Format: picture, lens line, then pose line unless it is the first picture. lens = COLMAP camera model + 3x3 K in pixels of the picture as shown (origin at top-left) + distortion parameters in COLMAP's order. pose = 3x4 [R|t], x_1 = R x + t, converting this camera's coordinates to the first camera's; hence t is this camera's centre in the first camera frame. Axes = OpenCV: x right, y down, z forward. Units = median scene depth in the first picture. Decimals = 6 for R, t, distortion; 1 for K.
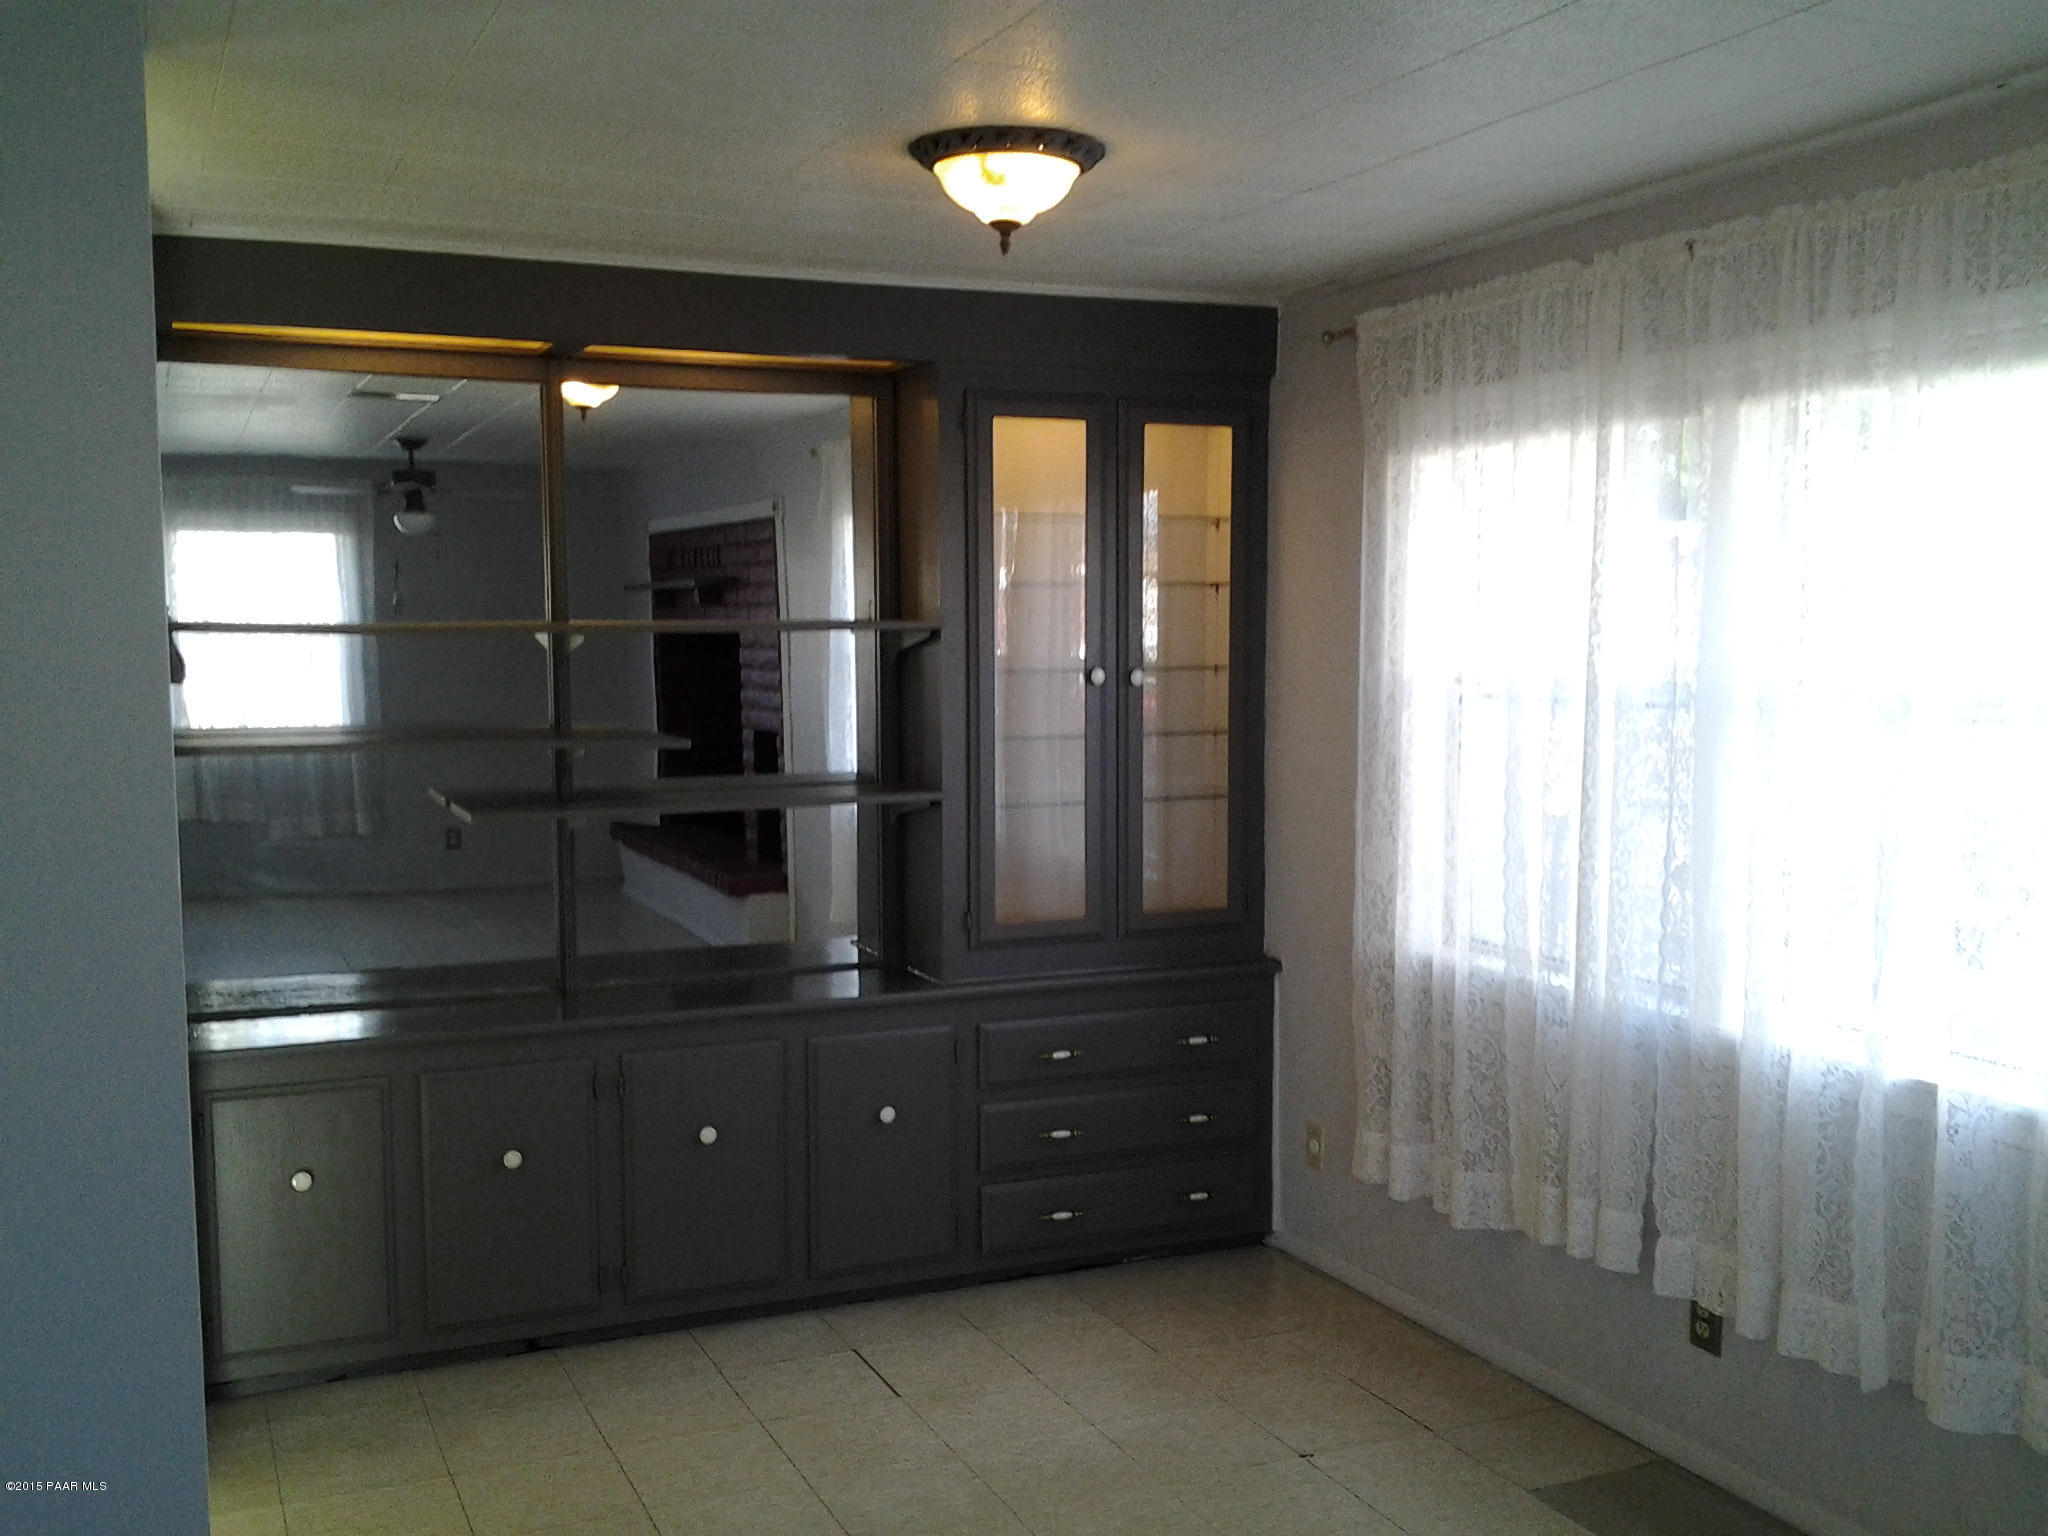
lens RADIAL K [[2041.4, 0, 1025.1], [0, 2041.4, 811.0], [0, 0, 1]] dist [0.096886, -0.277868]
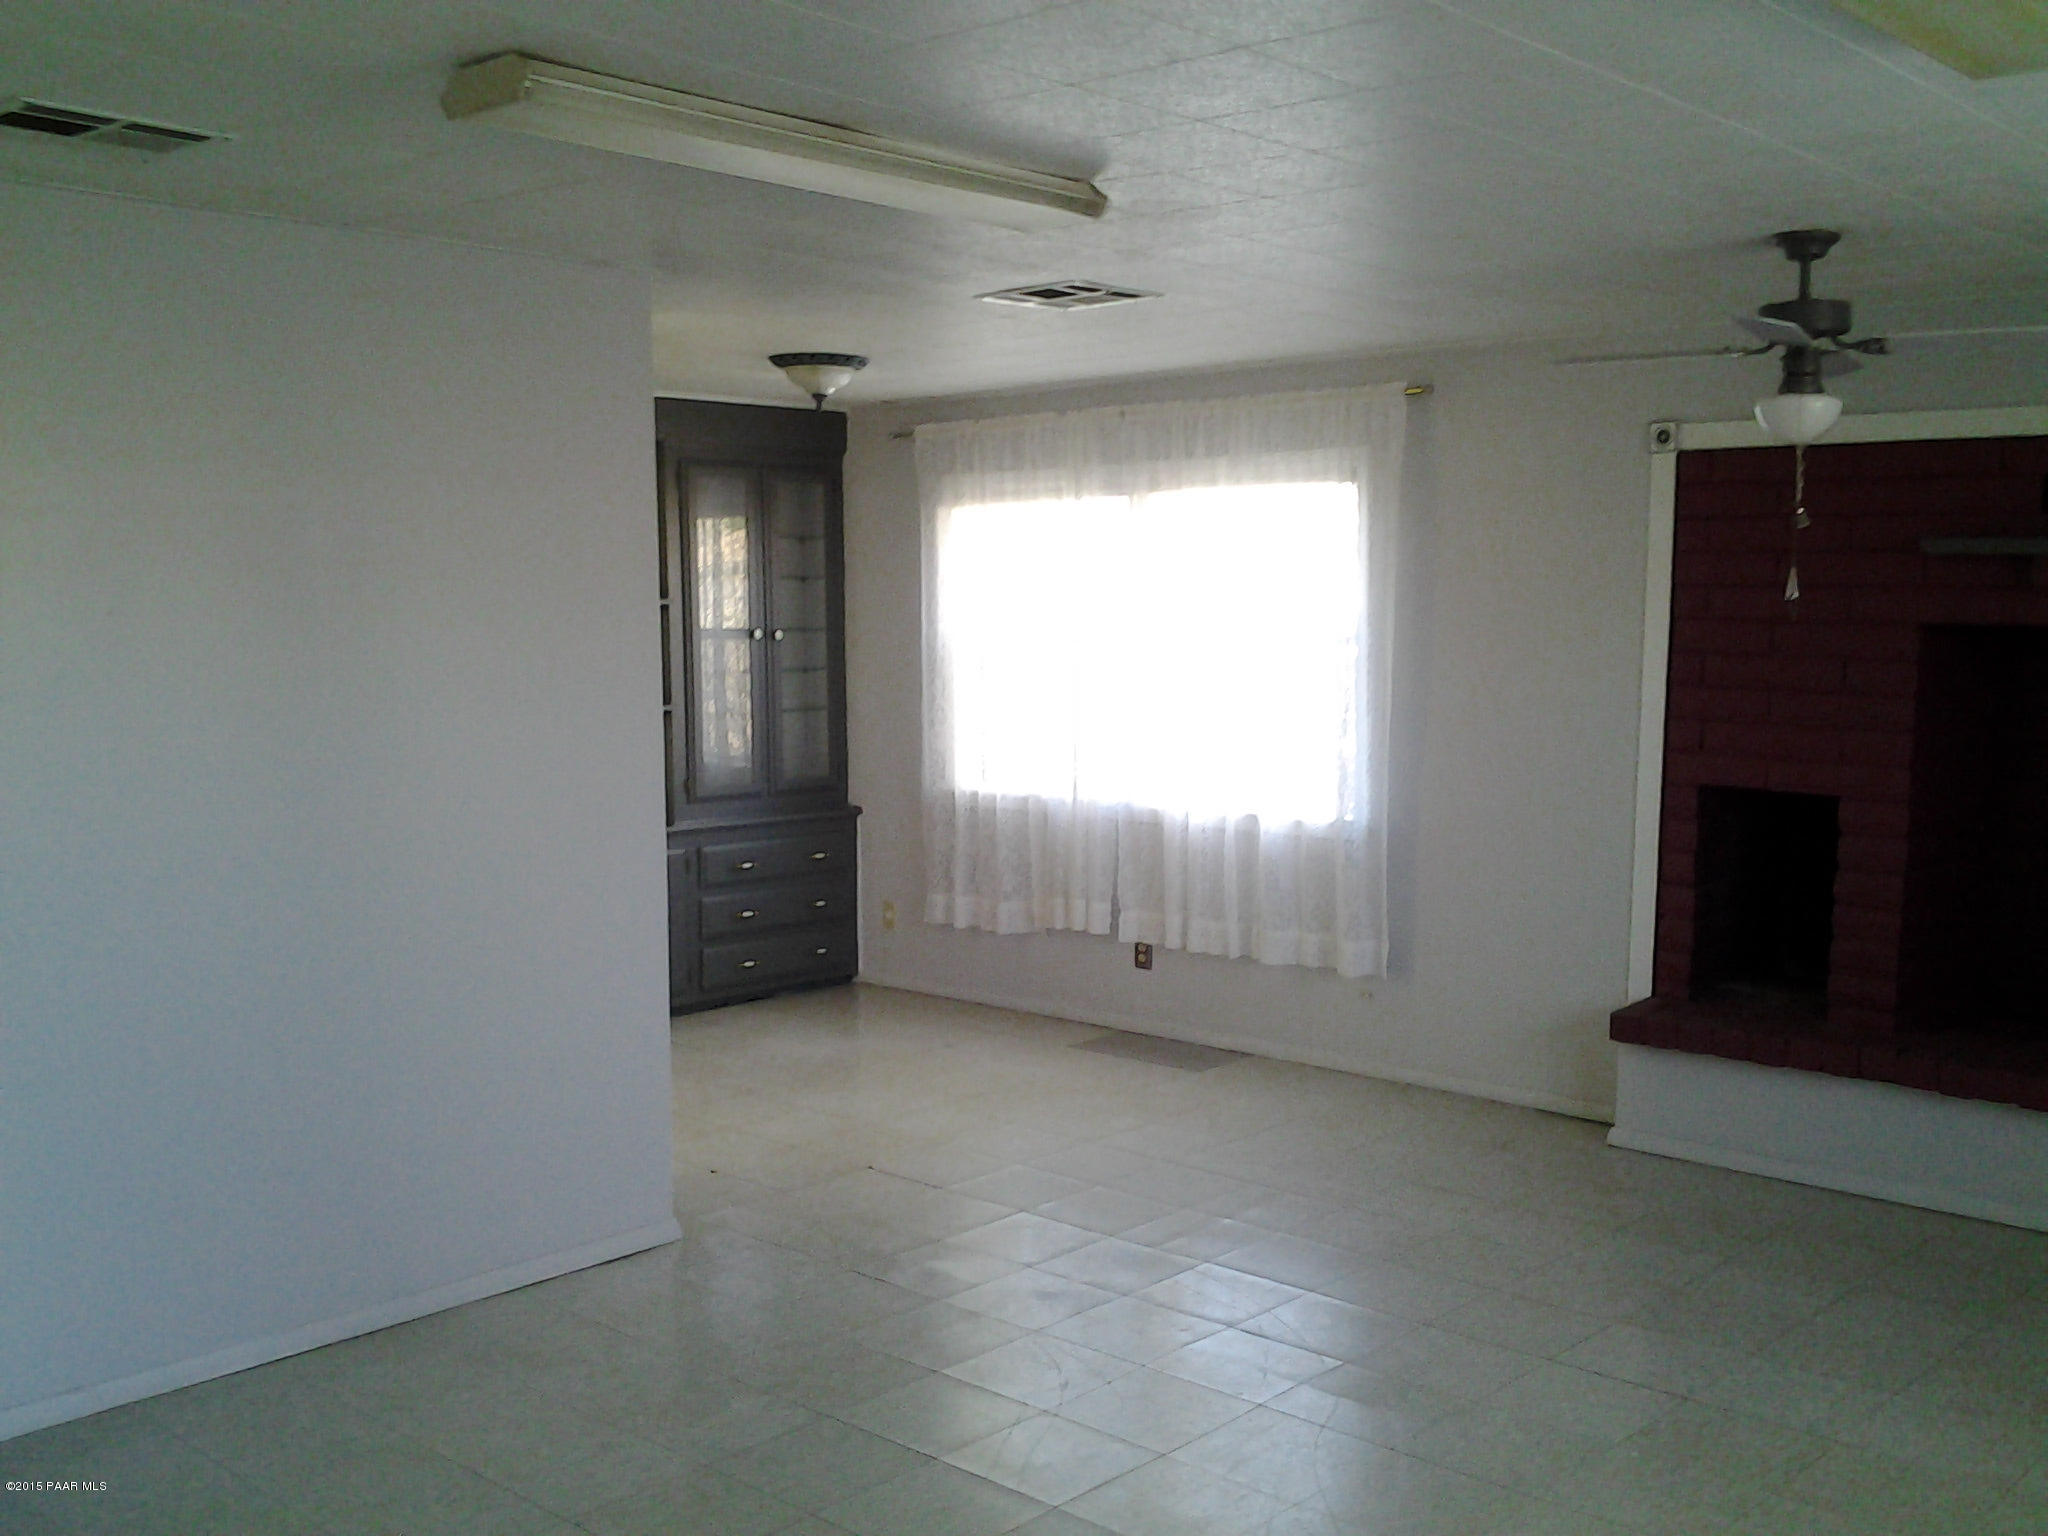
lens RADIAL K [[2041.4, 0, 1025.1], [0, 2041.4, 811.0], [0, 0, 1]] dist [0.096886, -0.277868]
pose [[0.917026, -0.035900, 0.397208, -0.517259], [0.033766, 0.999353, 0.012368, 0.076181], [-0.397395, 0.002071, 0.917645, -0.717424]]
